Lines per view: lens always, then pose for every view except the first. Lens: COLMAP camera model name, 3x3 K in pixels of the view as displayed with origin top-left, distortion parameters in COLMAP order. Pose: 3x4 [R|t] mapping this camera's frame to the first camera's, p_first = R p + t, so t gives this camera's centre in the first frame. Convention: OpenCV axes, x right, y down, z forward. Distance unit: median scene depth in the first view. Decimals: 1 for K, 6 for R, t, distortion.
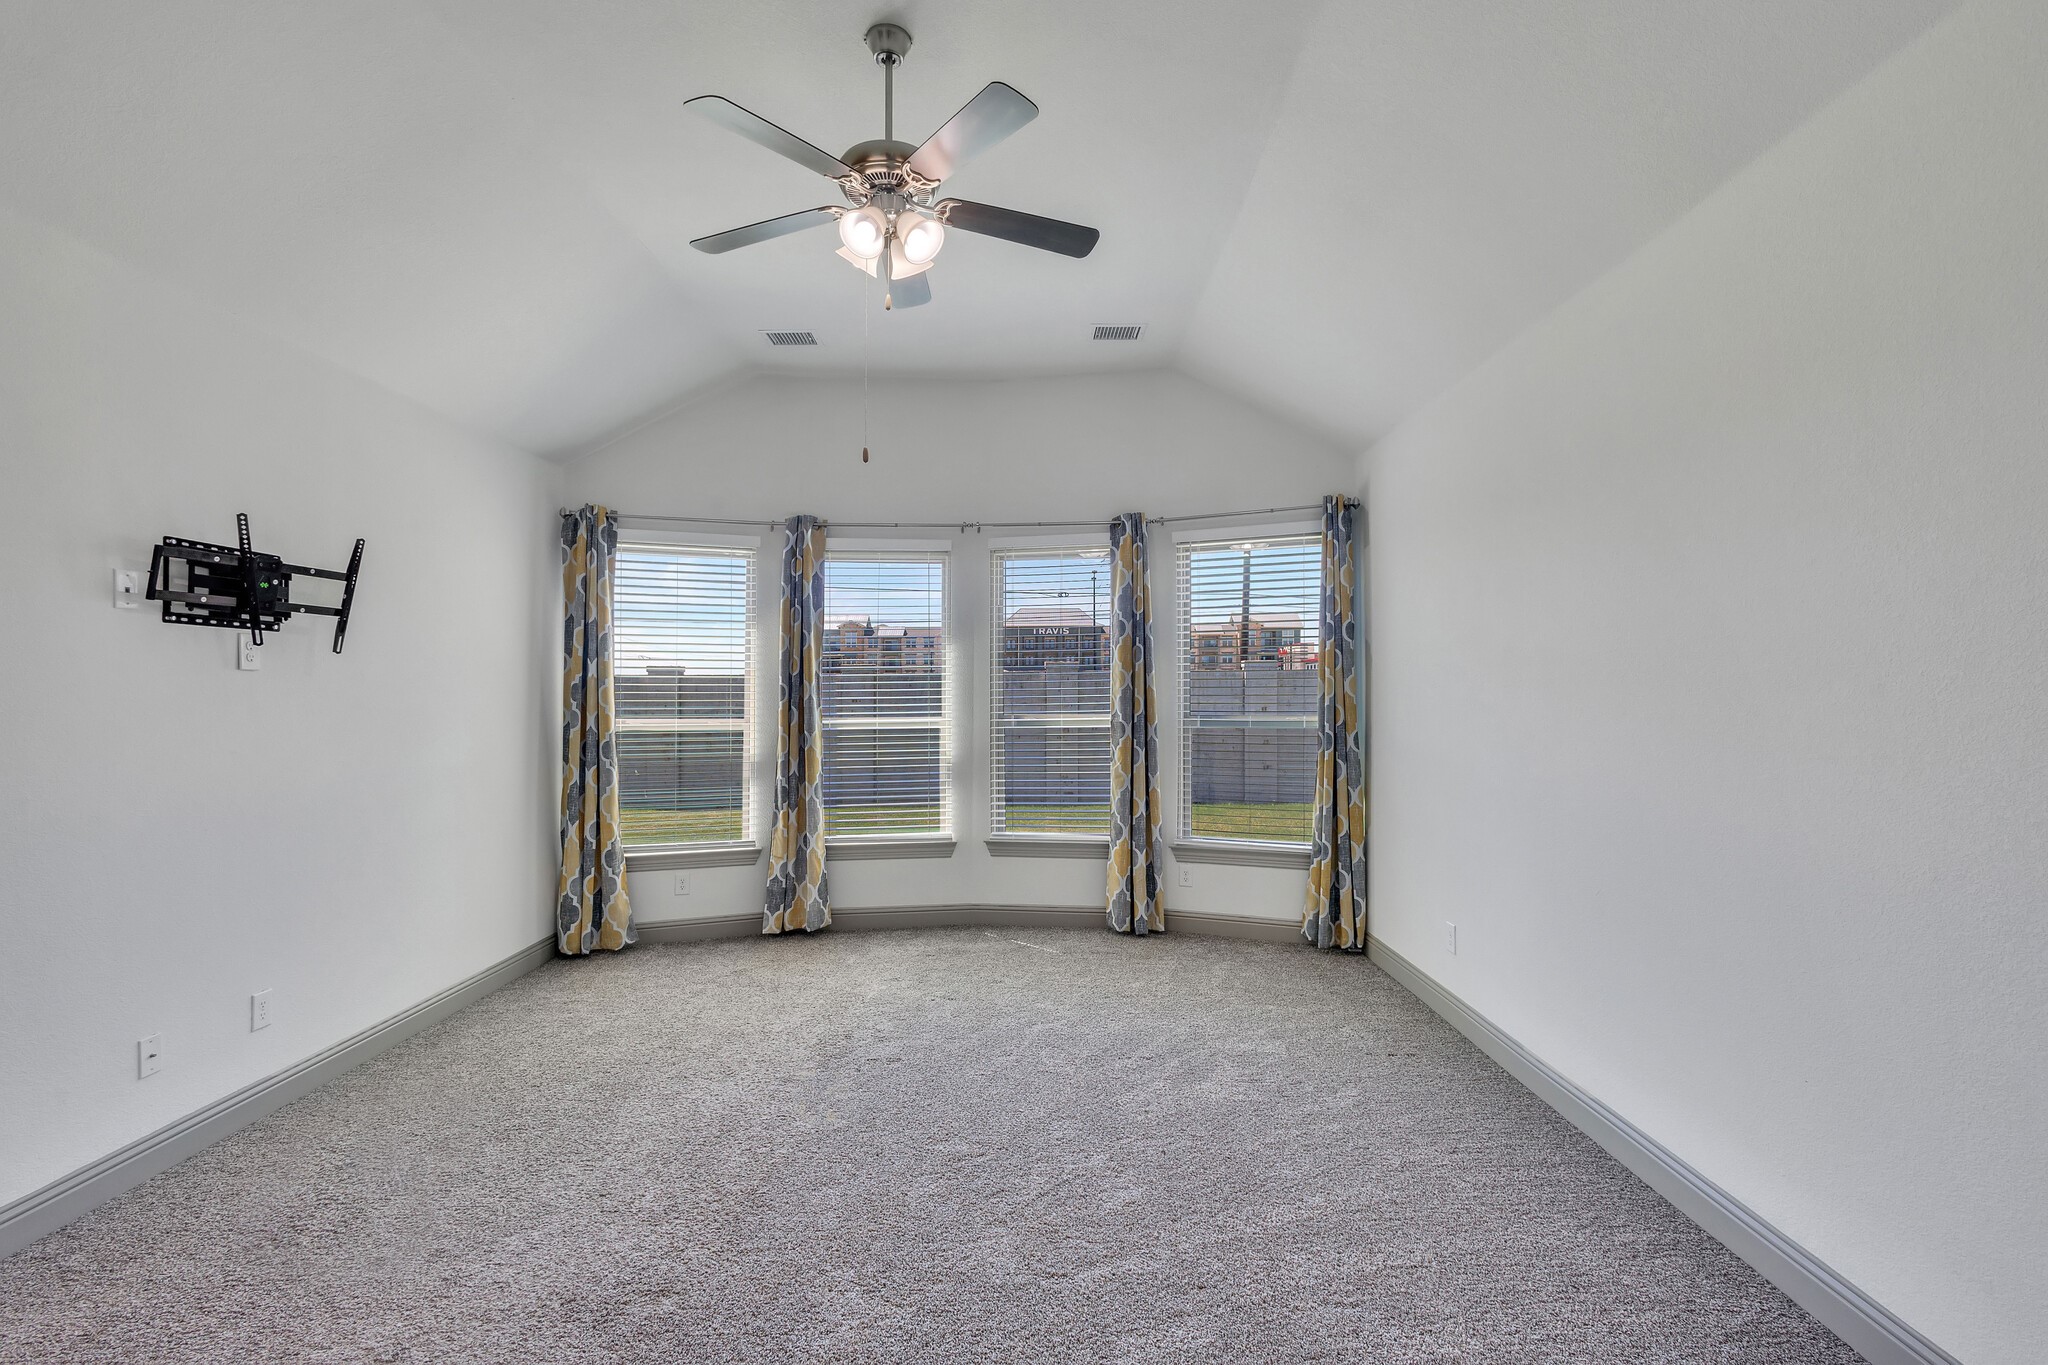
lens RADIAL K [[994.8, 0, 1040.6], [0, 994.8, 674.5], [0, 0, 1]] dist [0.006057, 0.000512]
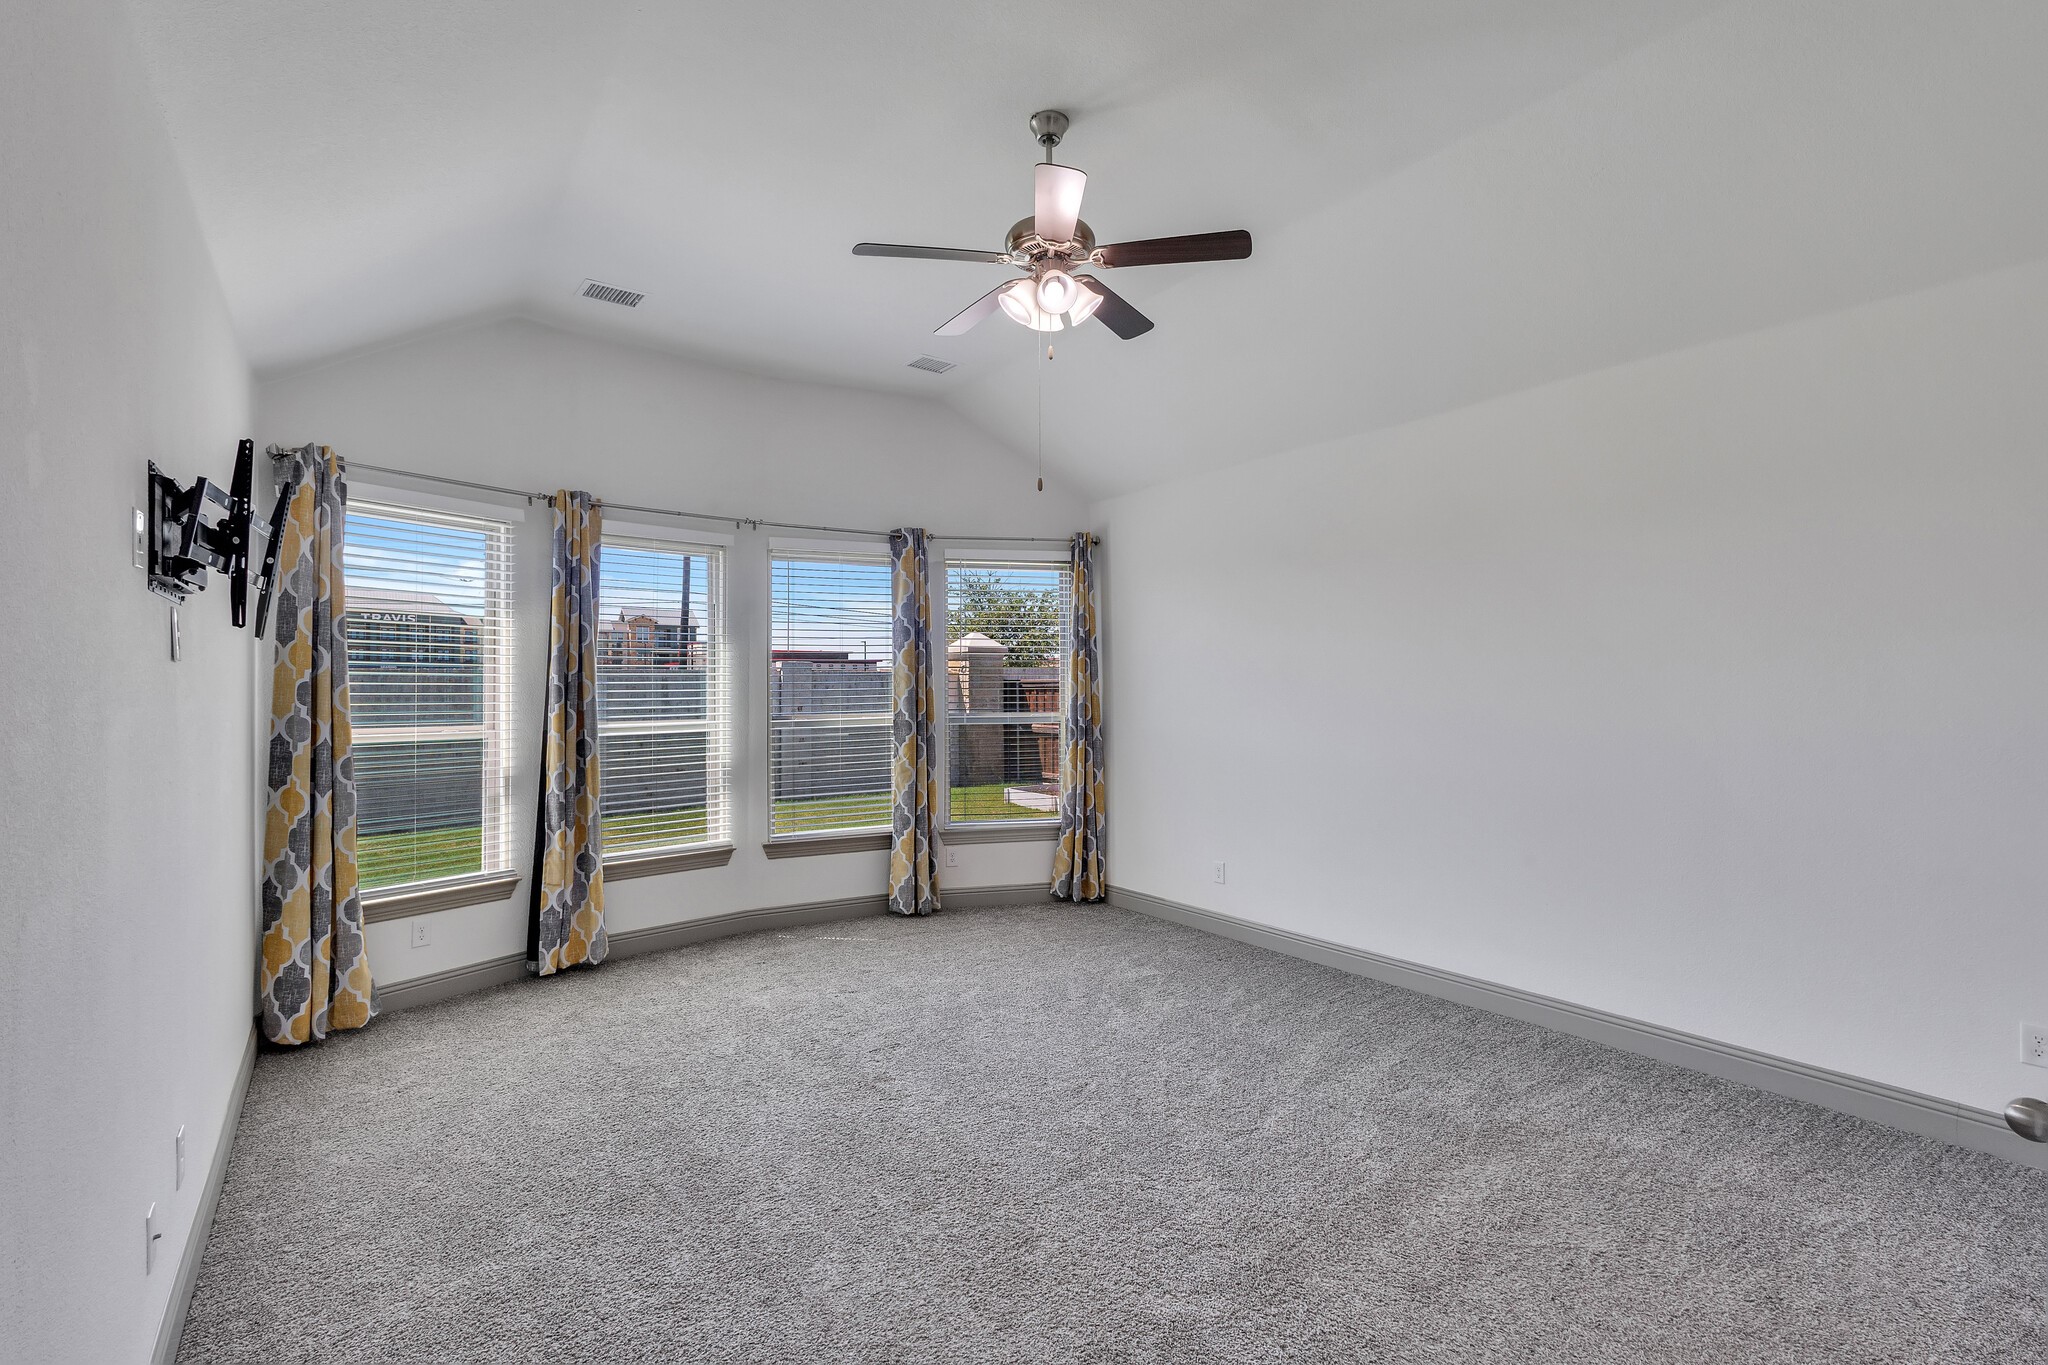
lens RADIAL K [[994.8, 0, 1051.7], [0, 994.8, 672.2], [0, 0, 1]] dist [0.006057, 0.000512]
pose [[0.781401, 0.012112, 0.623911, -0.473398], [-0.010822, 0.999924, -0.005858, -0.000016], [-0.623935, -0.002174, 0.781473, 0.057846]]
